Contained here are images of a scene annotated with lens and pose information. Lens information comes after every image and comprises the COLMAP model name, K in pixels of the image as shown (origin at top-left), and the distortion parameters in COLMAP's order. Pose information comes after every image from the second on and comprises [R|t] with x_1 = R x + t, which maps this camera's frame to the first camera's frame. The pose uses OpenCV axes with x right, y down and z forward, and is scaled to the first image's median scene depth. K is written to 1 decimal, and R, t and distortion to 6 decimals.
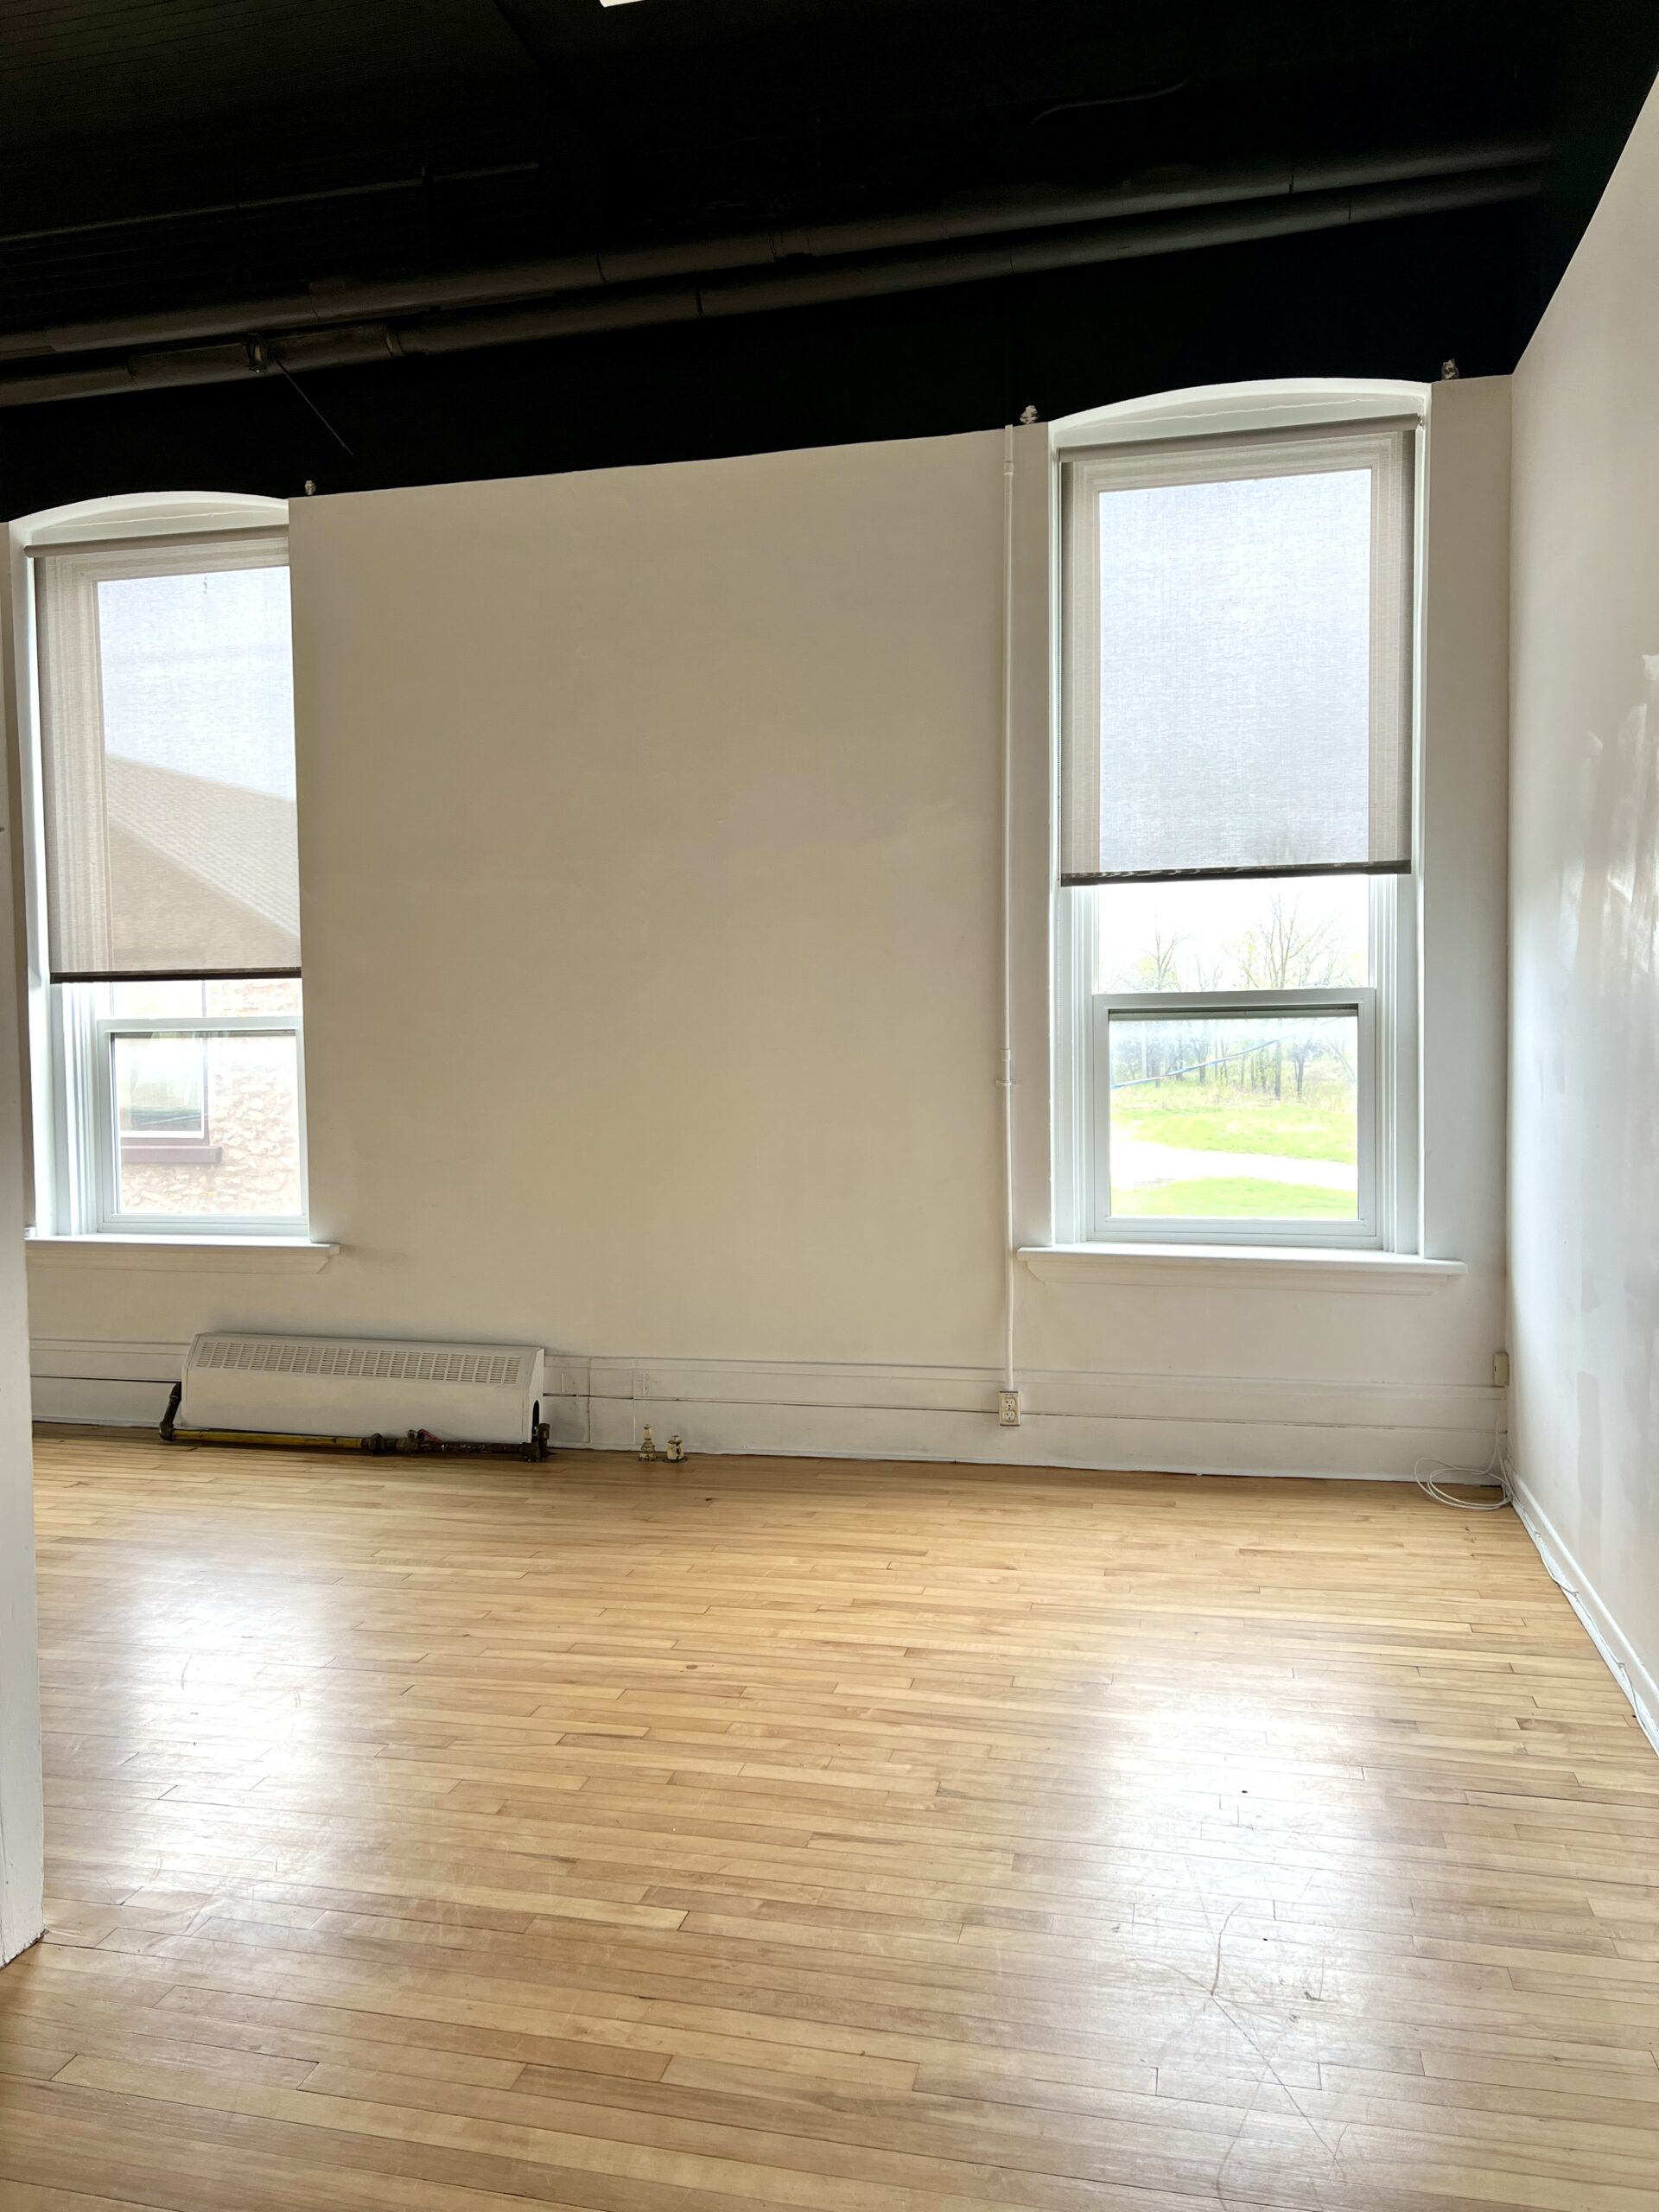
lens RADIAL K [[1650.8, 0, 829.7], [0, 1650.8, 1107.4], [0, 0, 1]] dist [0.028939, -0.000719]
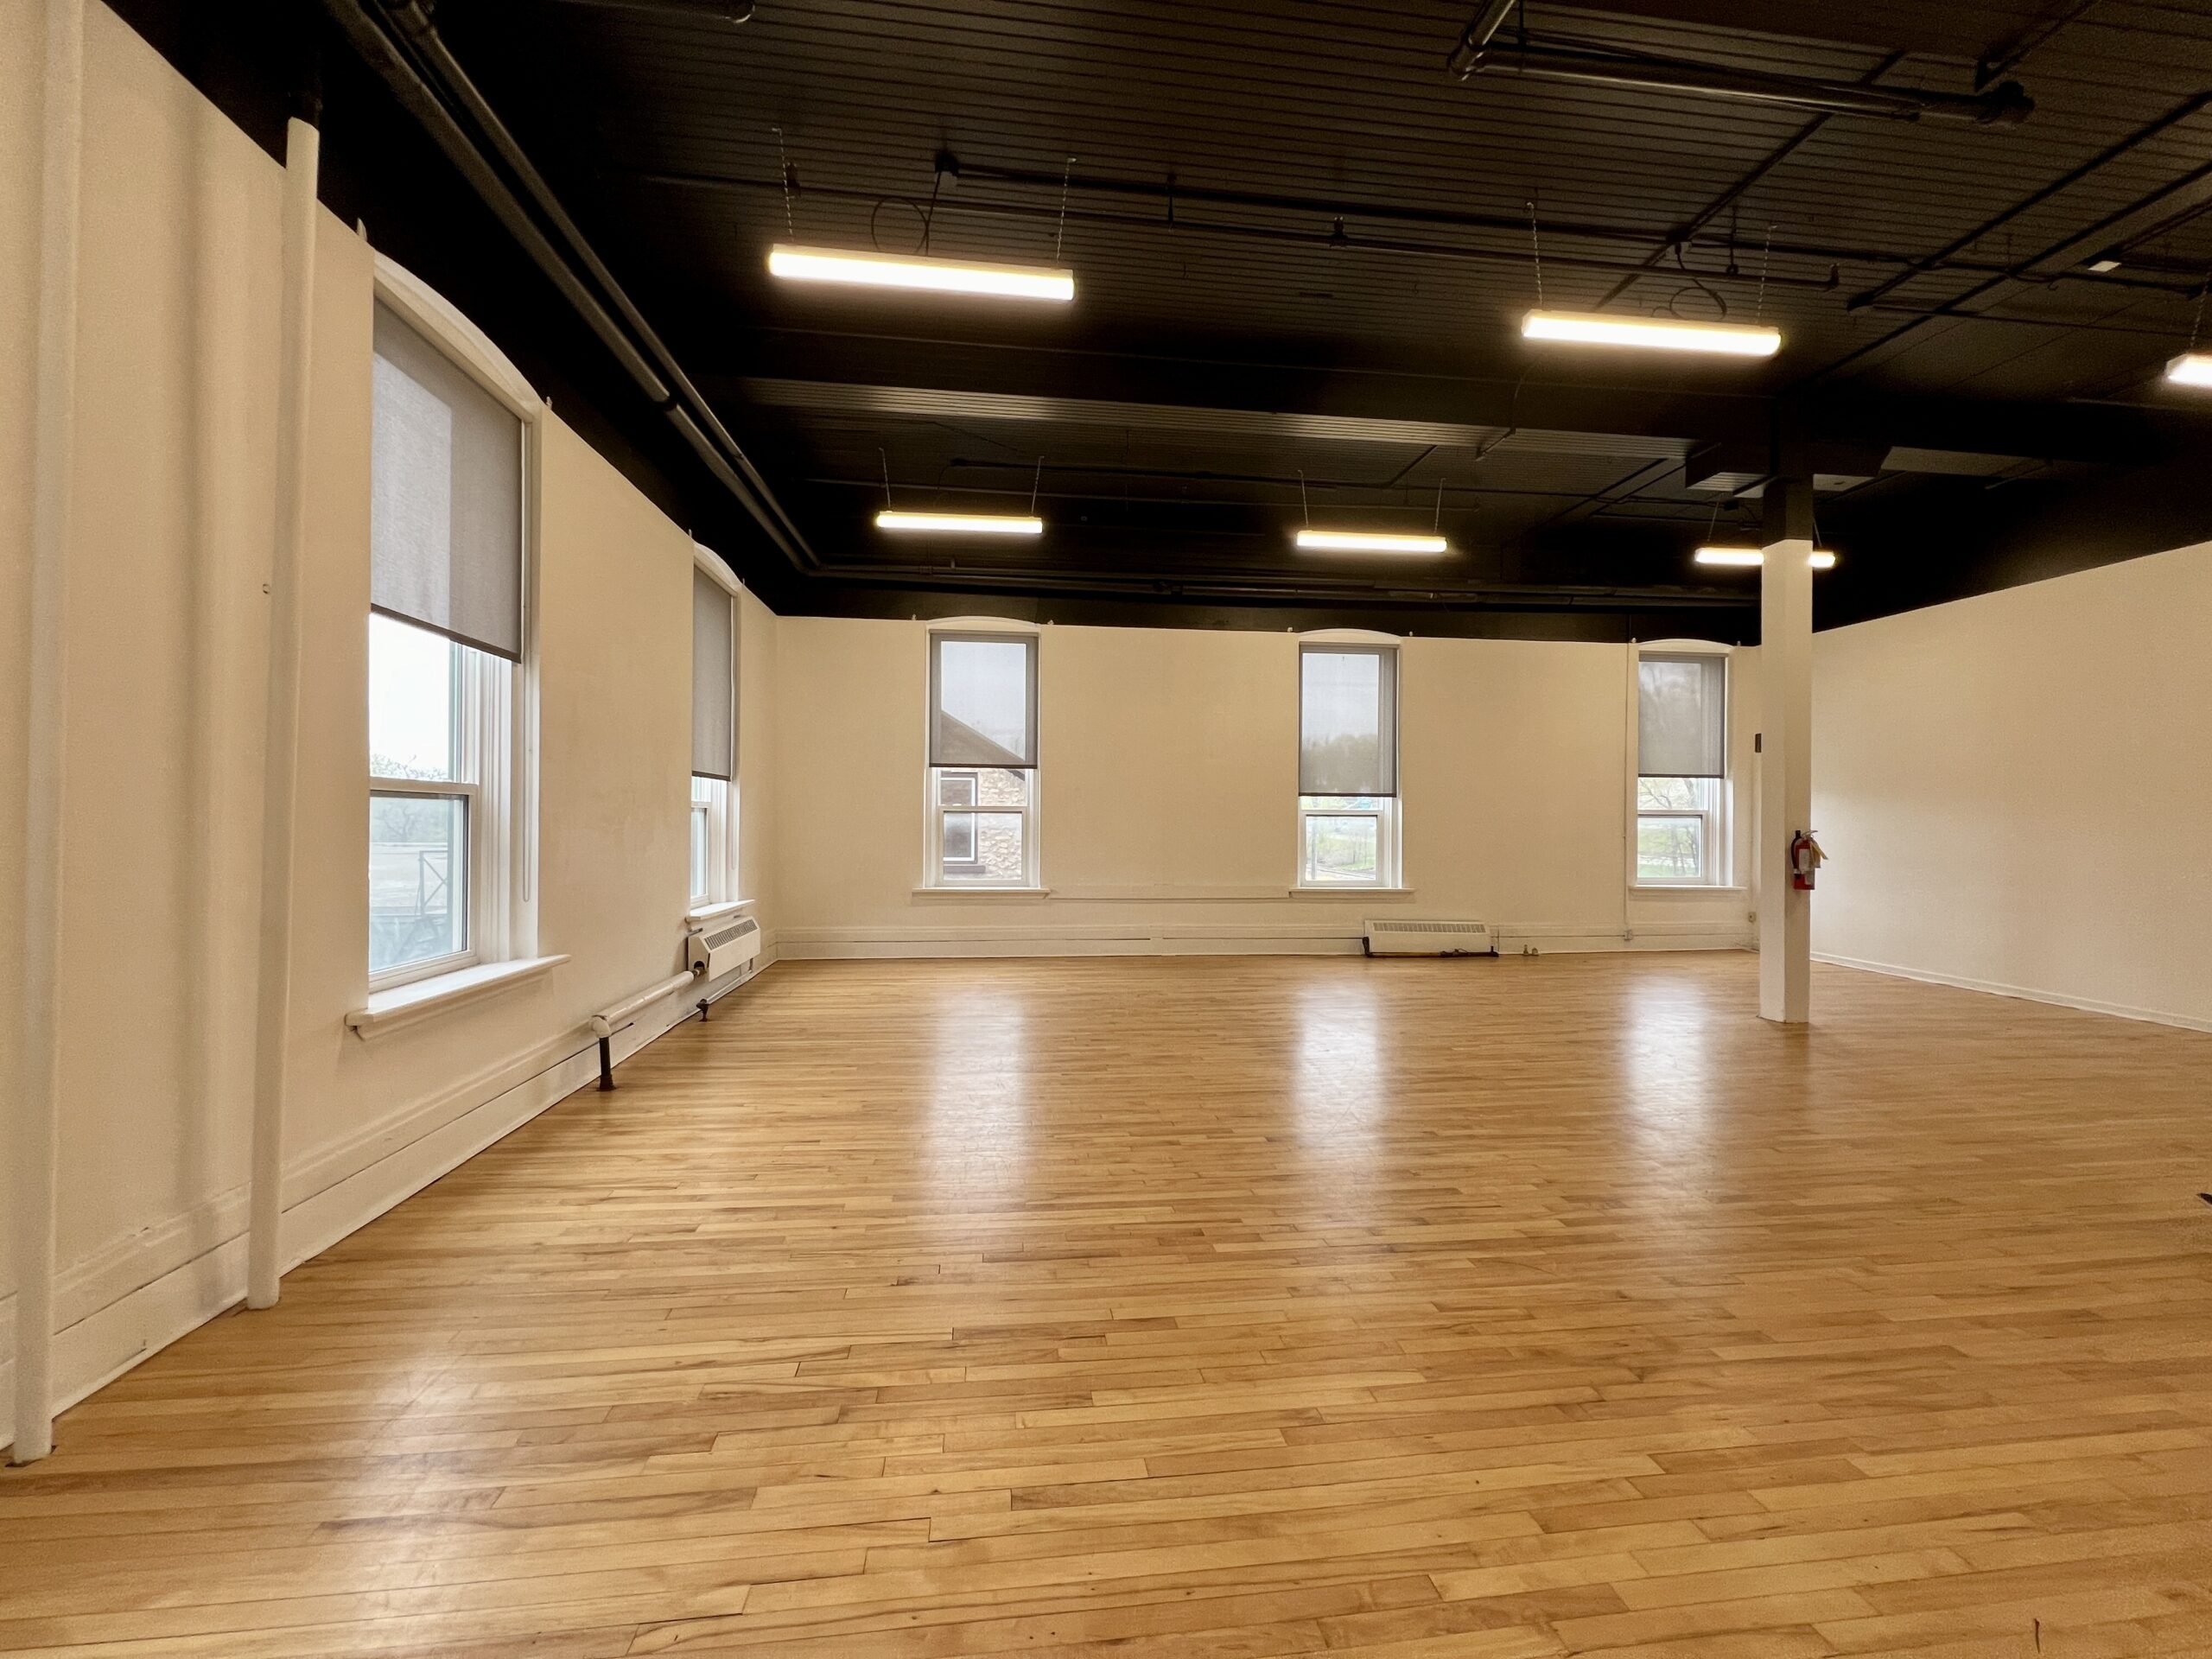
lens RADIAL K [[887.9, 0, 1107.9], [0, 887.9, 819.4], [0, 0, 1]] dist [0.001493, 0.000135]
pose [[0.940782, 0.019687, 0.338439, -1.343975], [-0.003992, 0.998886, -0.047009, 0.036437], [-0.338988, 0.042874, 0.939813, -0.298825]]
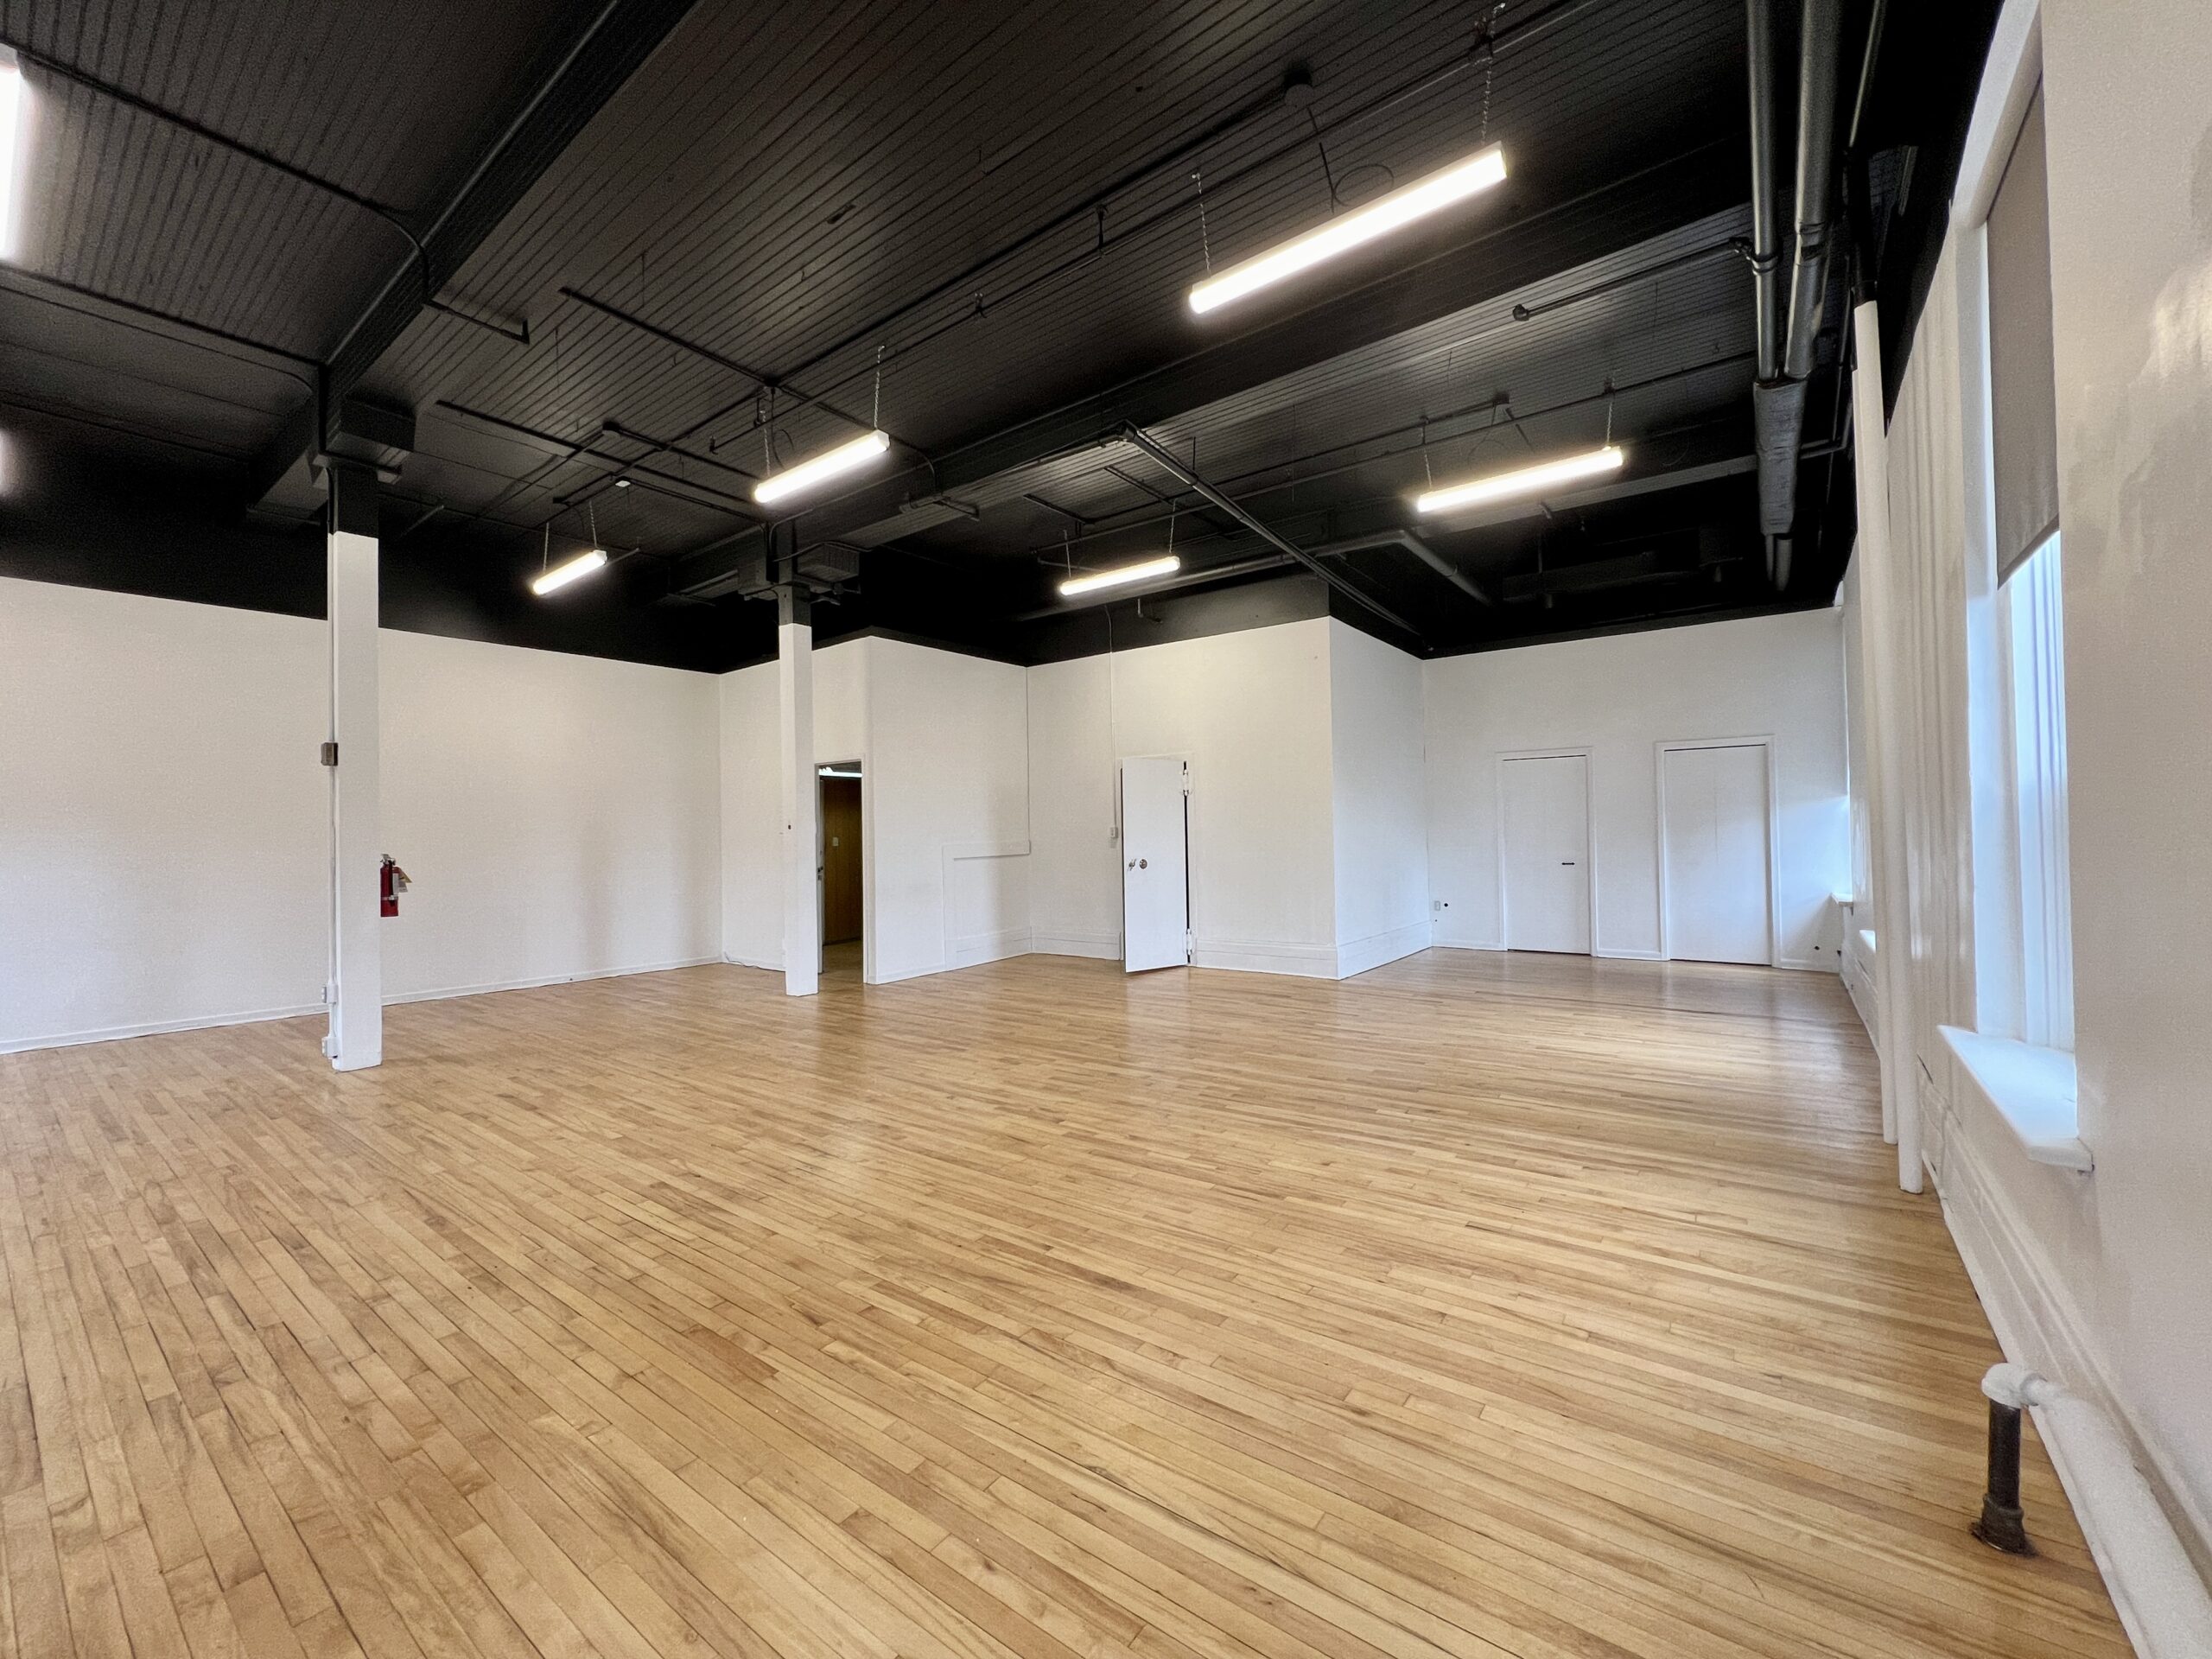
lens RADIAL K [[883.5, 0, 1102.8], [0, 883.5, 823.1], [0, 0, 1]] dist [-0.001479, -0.000268]
pose [[-0.911552, 0.033156, 0.409845, -1.344229], [0.047049, 0.998608, 0.023858, -0.021484], [-0.408484, 0.041030, -0.911843, 0.951649]]
